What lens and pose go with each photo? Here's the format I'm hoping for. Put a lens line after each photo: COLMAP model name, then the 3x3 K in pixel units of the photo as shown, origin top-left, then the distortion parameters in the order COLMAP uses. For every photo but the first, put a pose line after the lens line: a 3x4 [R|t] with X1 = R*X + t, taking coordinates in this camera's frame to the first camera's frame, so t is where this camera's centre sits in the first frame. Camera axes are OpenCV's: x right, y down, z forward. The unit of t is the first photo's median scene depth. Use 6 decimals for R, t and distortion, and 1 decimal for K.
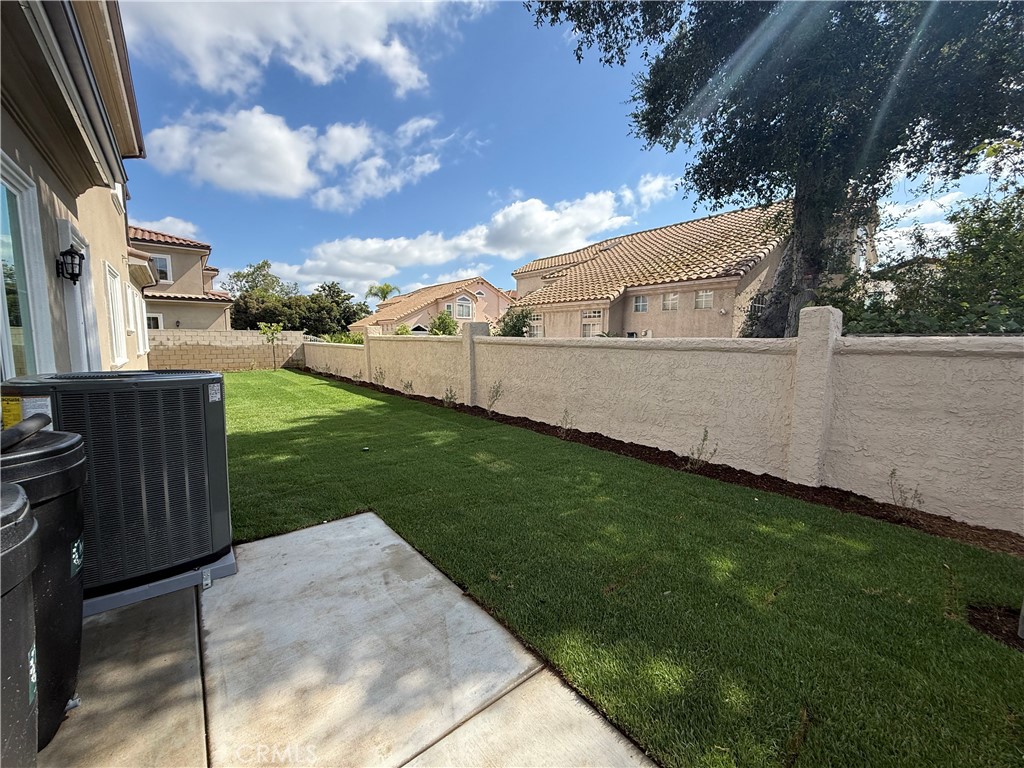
lens RADIAL K [[407.0, 0, 511.8], [0, 407.0, 383.5], [0, 0, 1]] dist [0.000867, 0.000182]
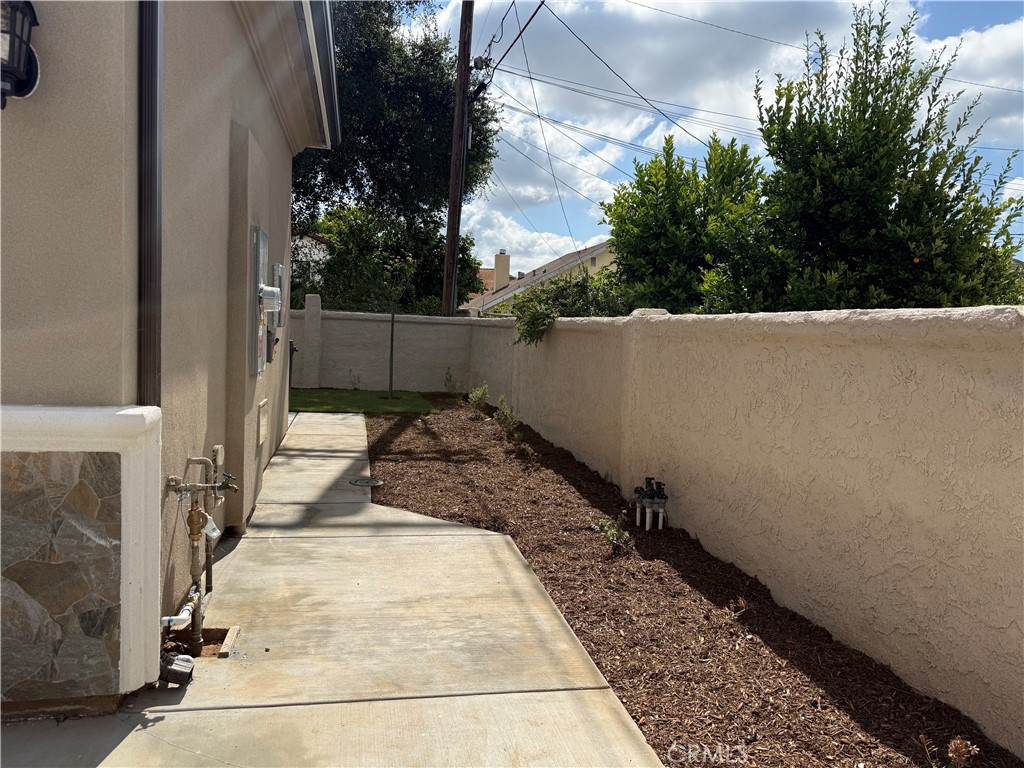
lens RADIAL K [[716.9, 0, 511.9], [0, 716.9, 389.7], [0, 0, 1]] dist [0.008381, -0.010115]
pose [[0.452724, -0.060691, 0.889583, -1.910724], [0.042770, 0.998011, 0.046323, 0.147847], [-0.890624, 0.017076, 0.454419, -1.399796]]
